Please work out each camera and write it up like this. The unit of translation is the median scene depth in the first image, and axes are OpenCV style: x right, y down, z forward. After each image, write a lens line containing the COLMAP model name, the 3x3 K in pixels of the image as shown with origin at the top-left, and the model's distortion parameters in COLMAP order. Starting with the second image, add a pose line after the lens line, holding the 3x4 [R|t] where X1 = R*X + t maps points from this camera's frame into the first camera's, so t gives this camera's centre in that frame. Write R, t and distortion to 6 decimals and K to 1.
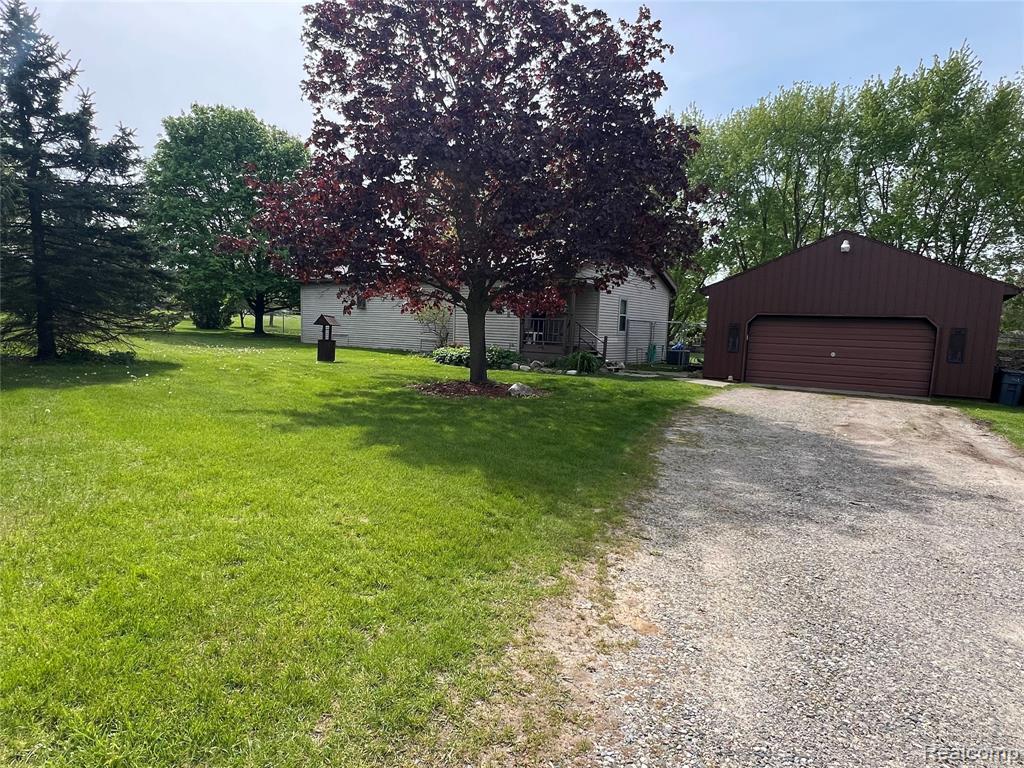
lens RADIAL K [[574.9, 0, 523.8], [0, 574.9, 390.8], [0, 0, 1]] dist [0.002450, 0.001903]
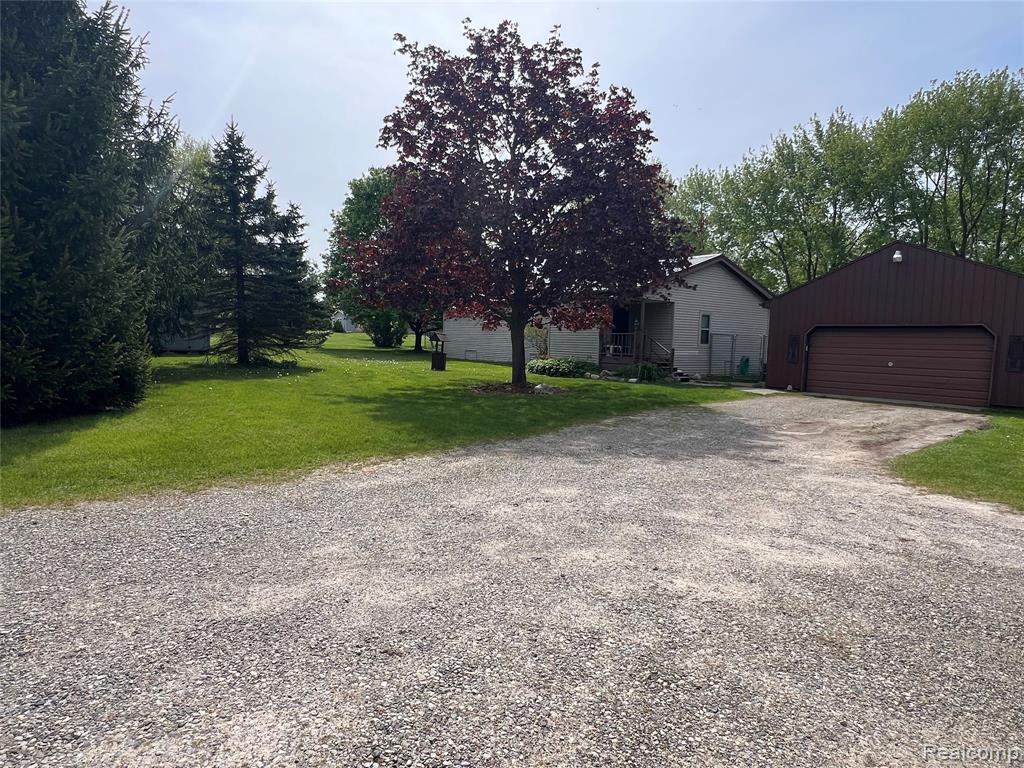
lens RADIAL K [[574.9, 0, 523.6], [0, 574.9, 397.0], [0, 0, 1]] dist [0.002450, 0.001903]
pose [[0.953597, 0.017661, -0.300567, 0.250782], [-0.024343, 0.999532, -0.018503, 0.030088], [0.300100, 0.024961, 0.953581, -0.153704]]
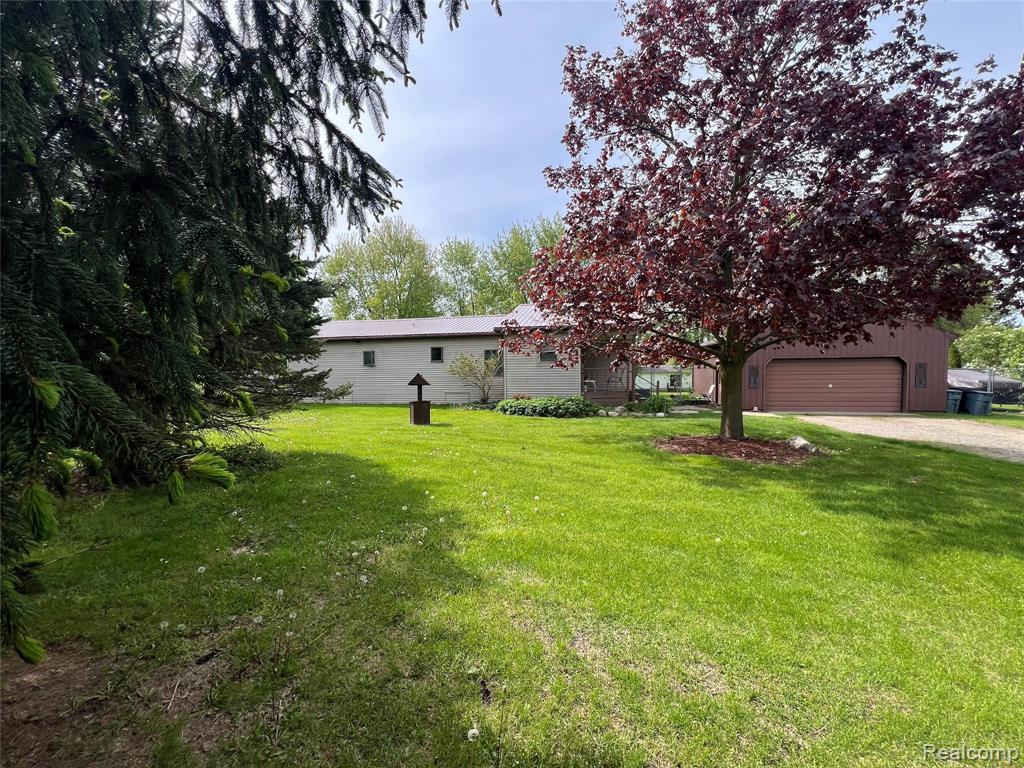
lens RADIAL K [[411.6, 0, 512.8], [0, 411.6, 386.7], [0, 0, 1]] dist [-0.002019, -0.000159]
pose [[0.931673, -0.056939, 0.358808, -0.544892], [0.084138, 0.994607, -0.060639, -0.071374], [-0.353420, 0.086685, 0.931440, 0.395486]]
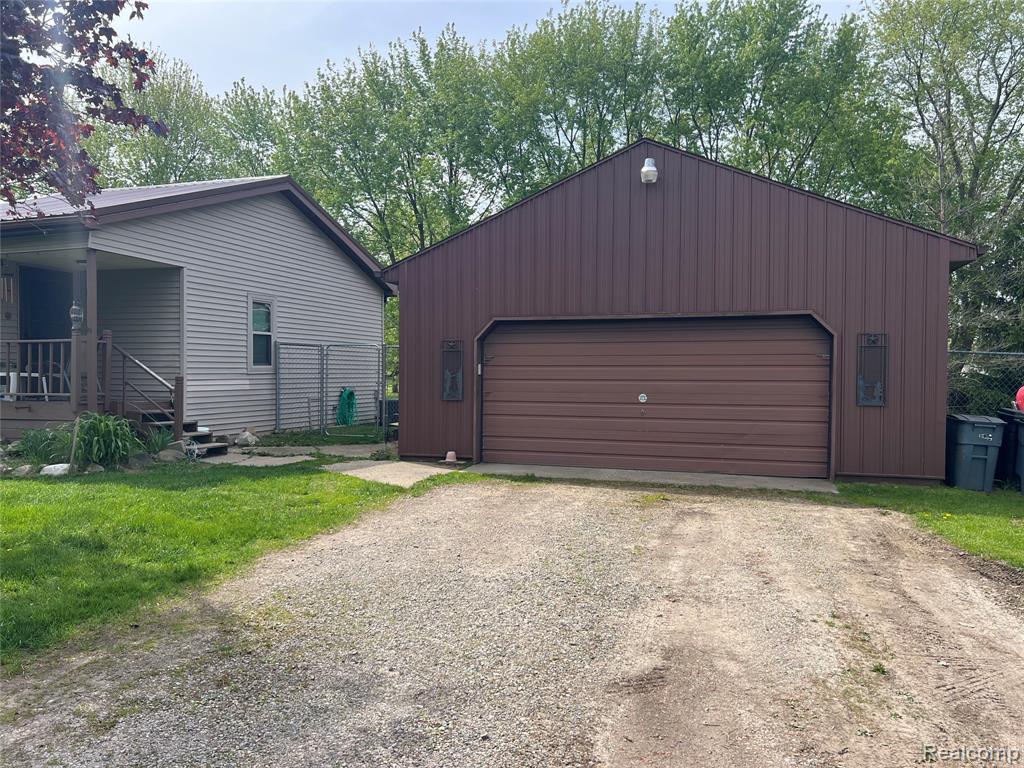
lens RADIAL K [[774.1, 0, 511.9], [0, 774.1, 381.4], [0, 0, 1]] dist [0.017876, -0.003661]
pose [[0.959380, -0.035681, 0.279852, 0.274096], [0.061293, 0.994637, -0.083309, -0.032687], [-0.275379, 0.097078, 0.956422, 0.450527]]
